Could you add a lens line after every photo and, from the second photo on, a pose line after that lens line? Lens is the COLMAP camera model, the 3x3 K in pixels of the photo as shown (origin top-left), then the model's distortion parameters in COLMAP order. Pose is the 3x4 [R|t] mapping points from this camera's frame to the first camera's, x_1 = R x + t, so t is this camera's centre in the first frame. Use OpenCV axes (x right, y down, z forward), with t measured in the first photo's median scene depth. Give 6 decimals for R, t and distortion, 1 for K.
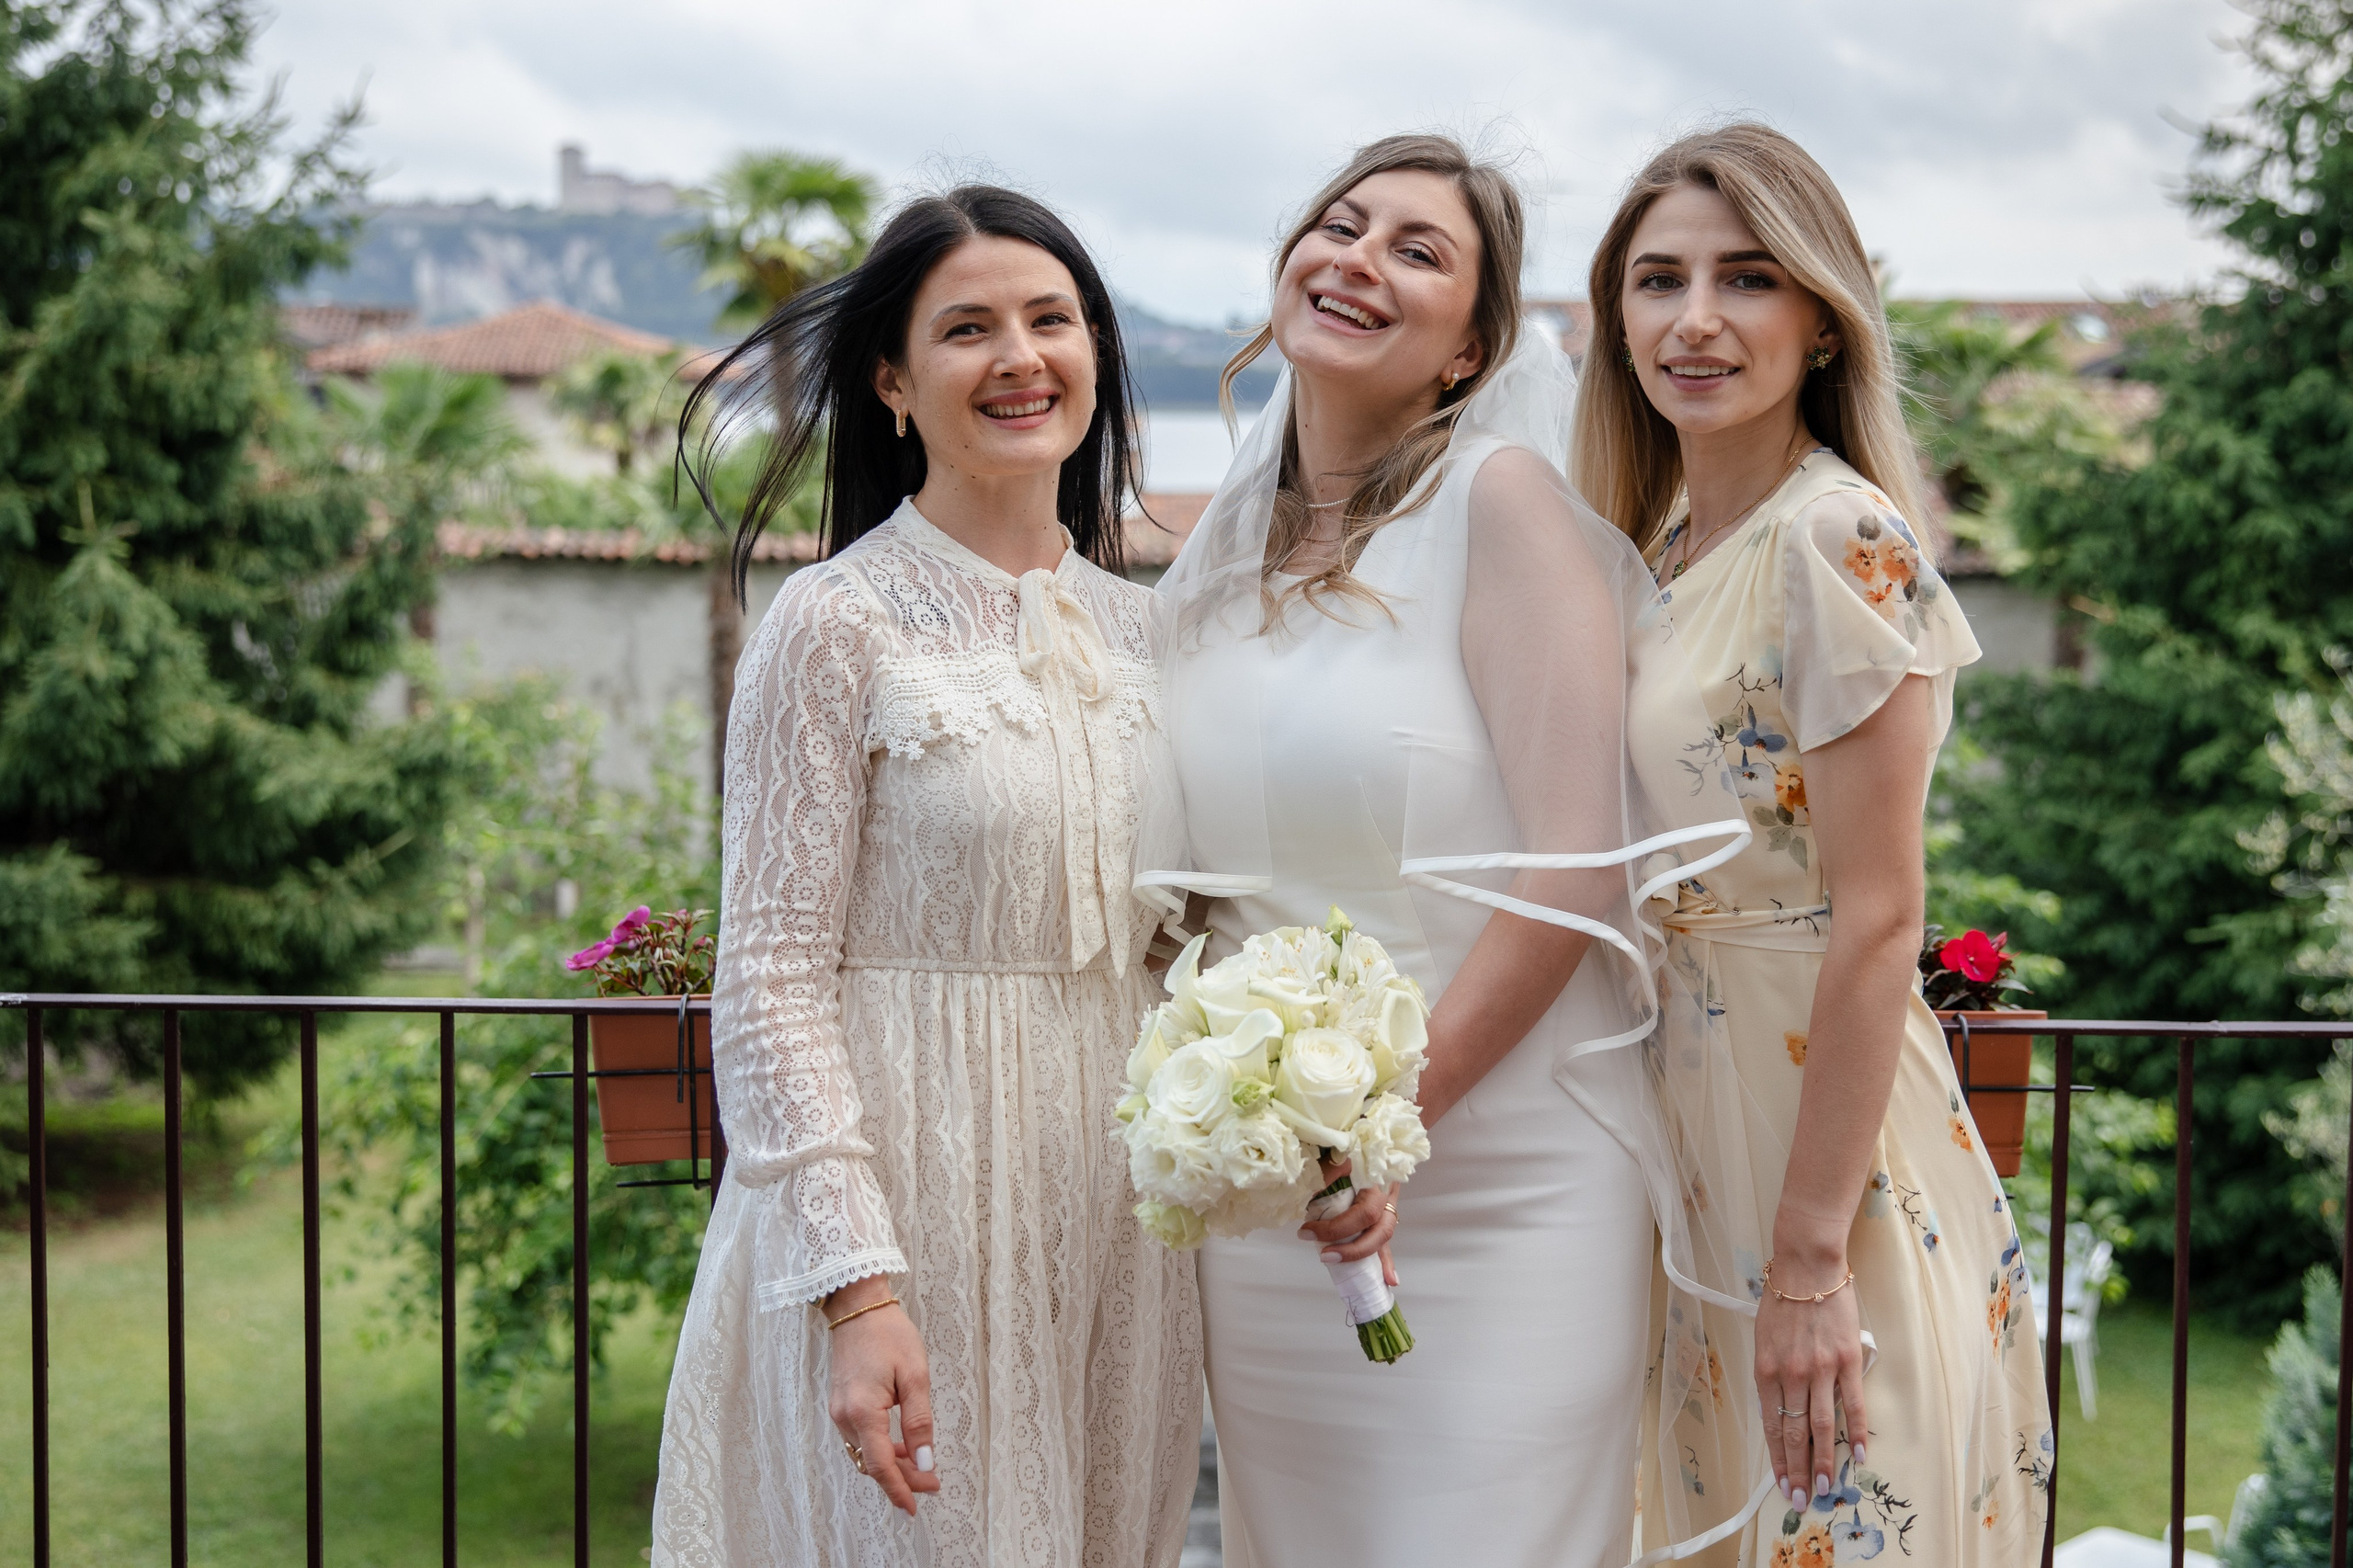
lens RADIAL K [[3321.8, 0, 1293.7], [0, 3321.8, 752.8], [0, 0, 1]] dist [0.114514, 0.000000]
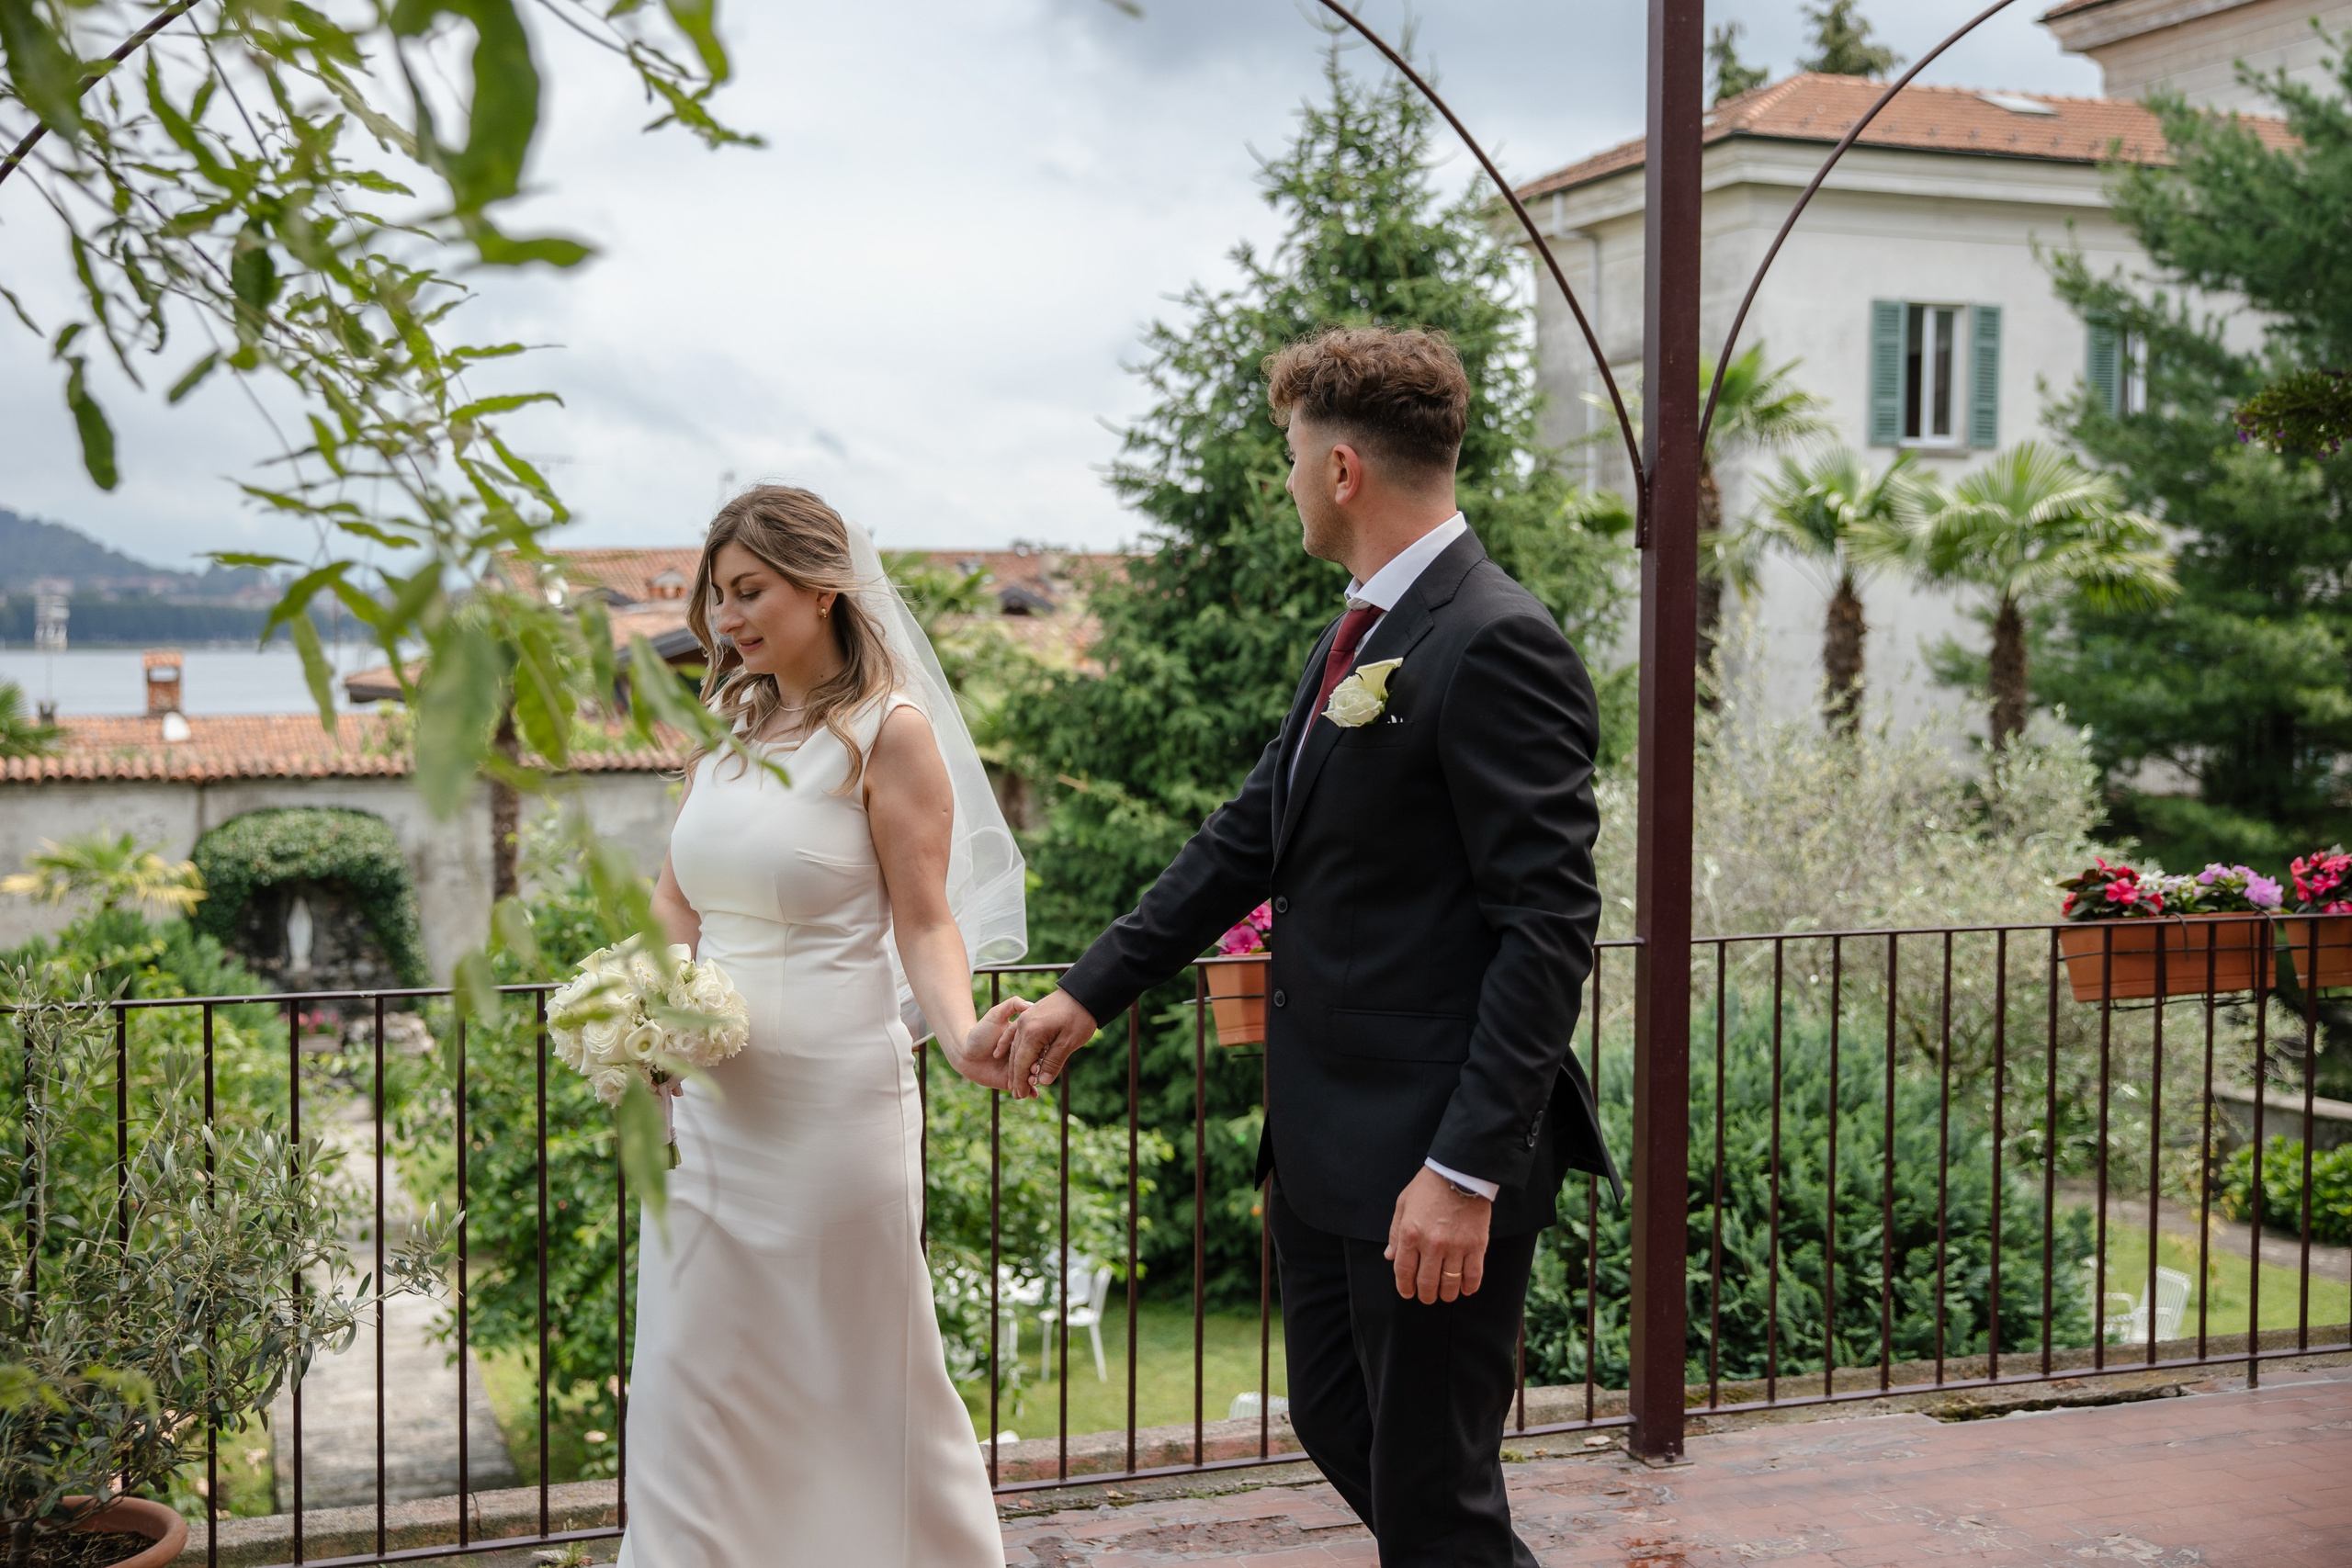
lens RADIAL K [[2821.9, 0, 1196.8], [0, 2821.9, 836.7], [0, 0, 1]] dist [0.095350, 0.000000]
pose [[0.945501, -0.038552, 0.323330, -0.079878], [0.049229, 0.998477, -0.024903, 0.009095], [-0.321878, 0.039463, 0.945959, -0.090405]]
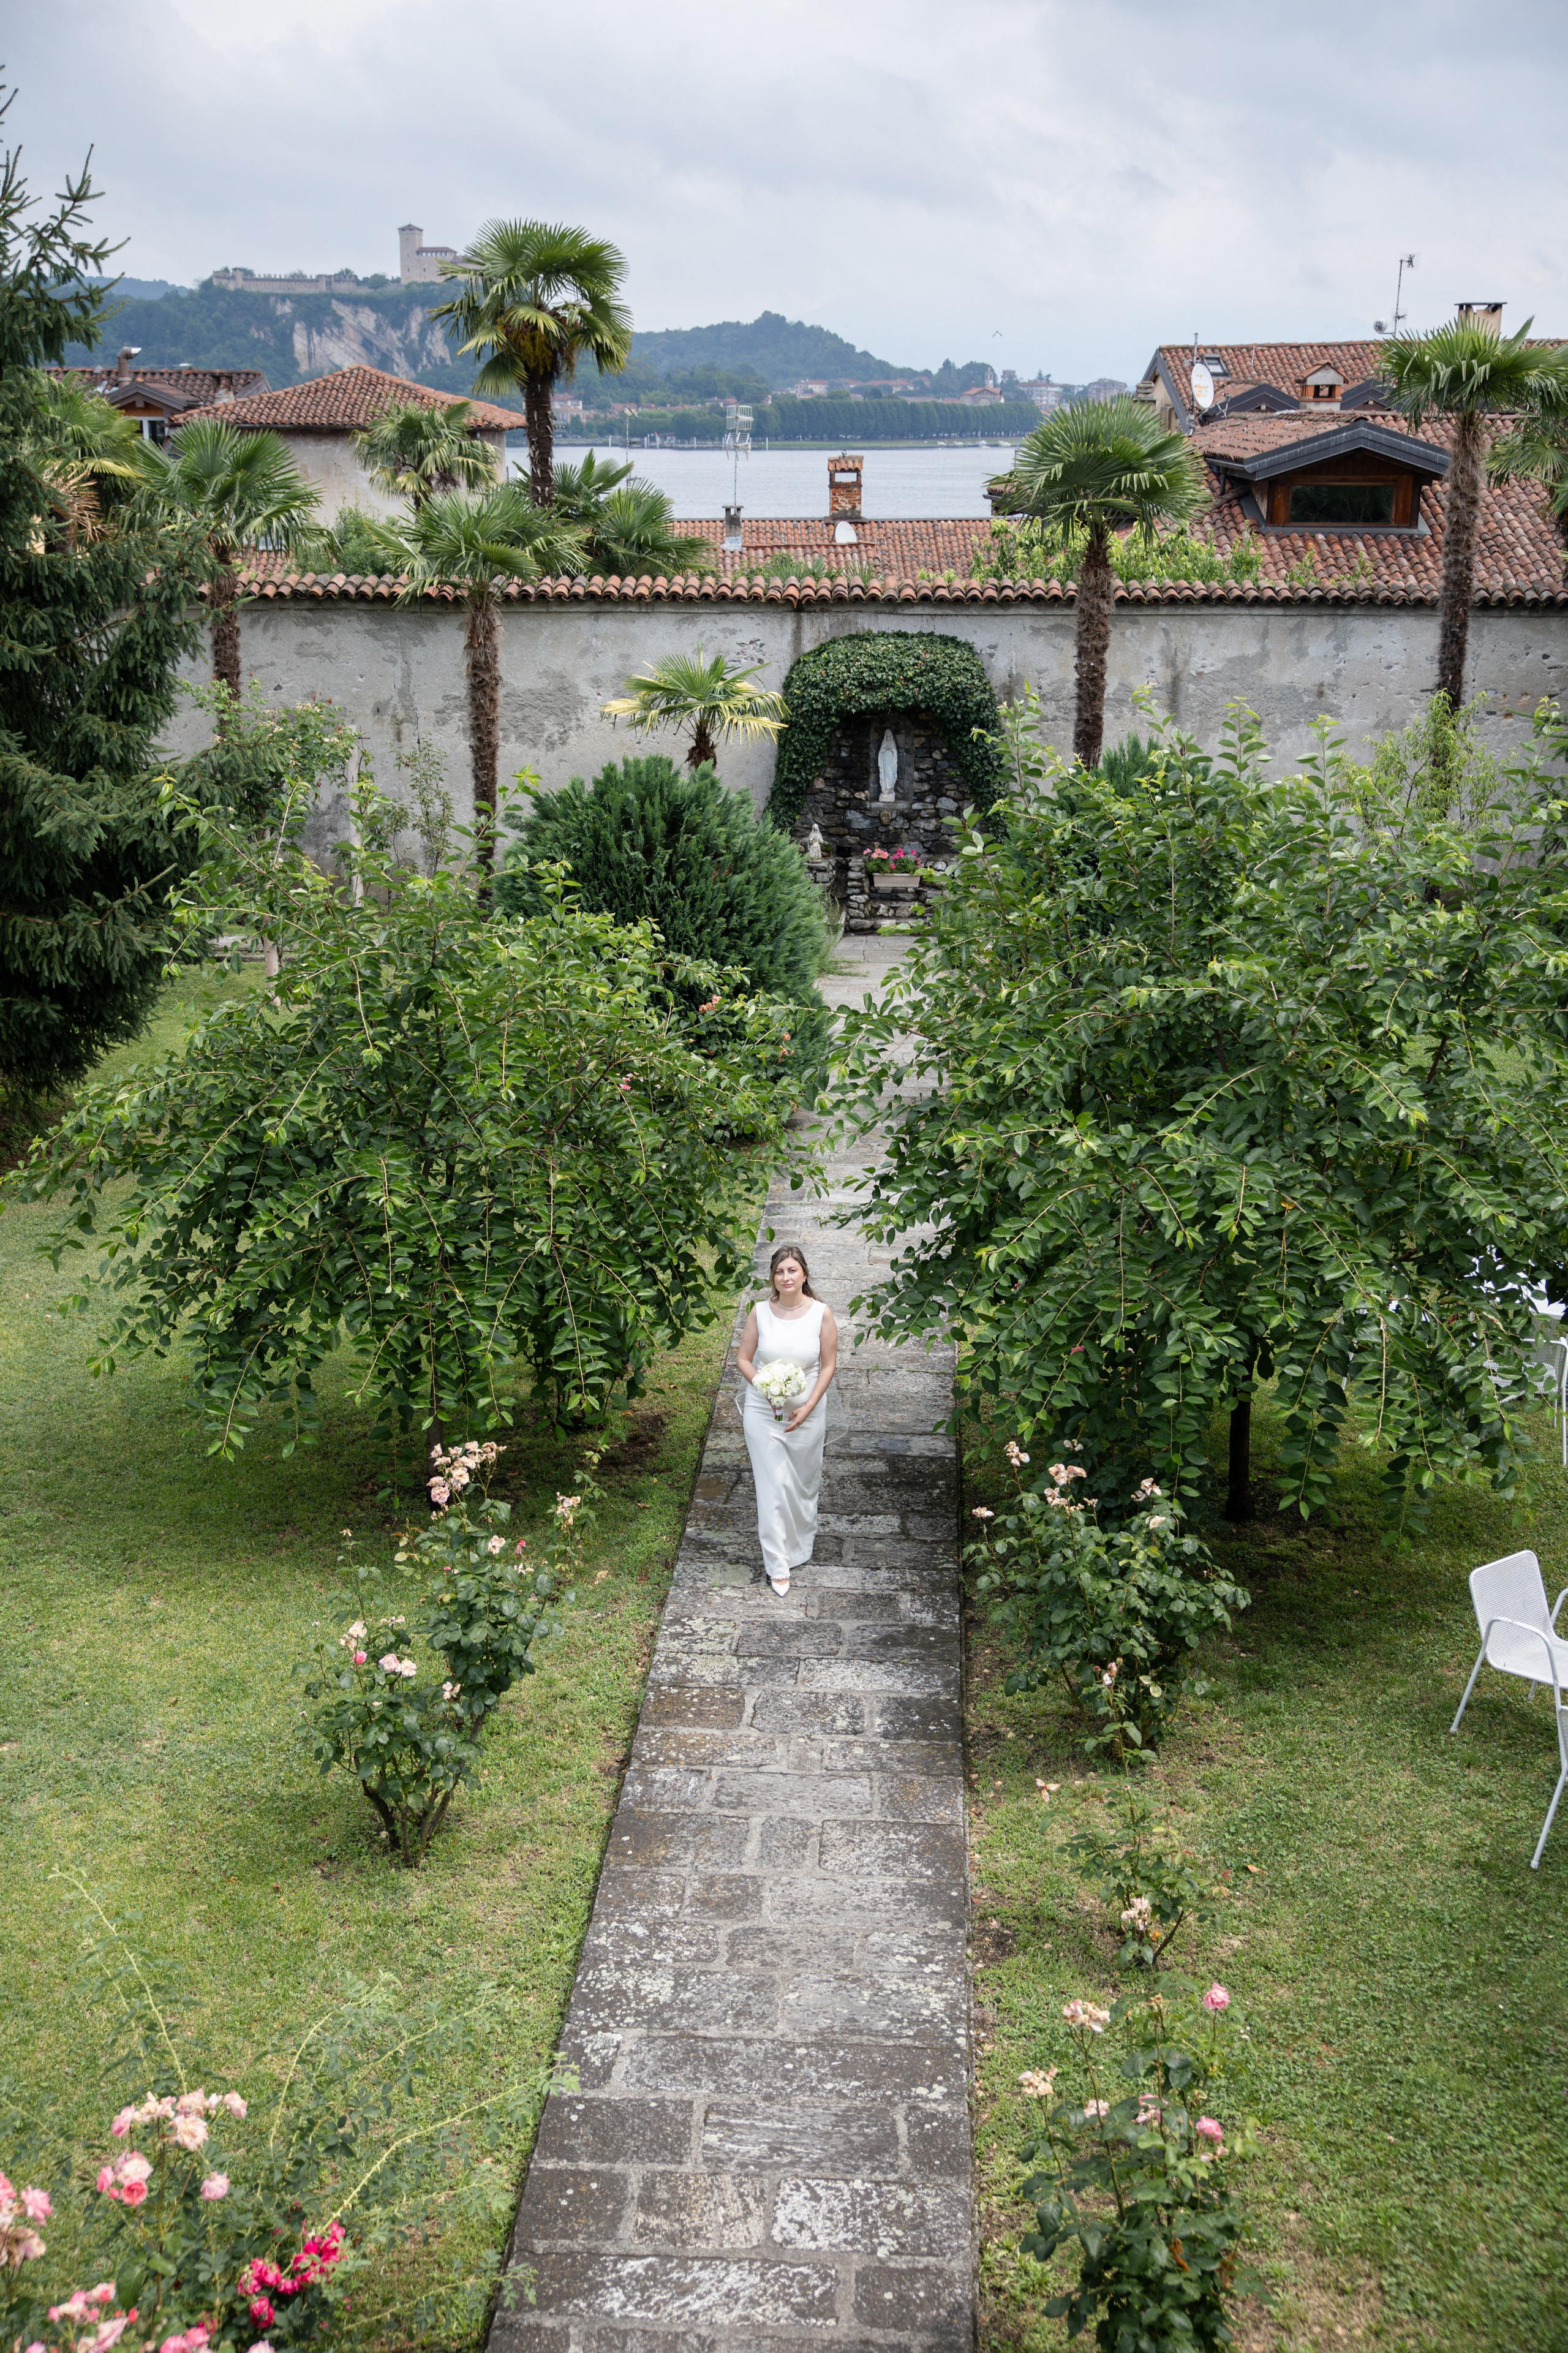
lens RADIAL K [[2470.7, 0, 803.9], [0, 2470.7, 1180.3], [0, 0, 1]] dist [0.035882, 0.000000]
pose [[0.996991, 0.011785, -0.076619, 0.011980], [0.002796, 0.982267, 0.187468, -0.028722], [0.077470, -0.187118, 0.979278, 0.184675]]
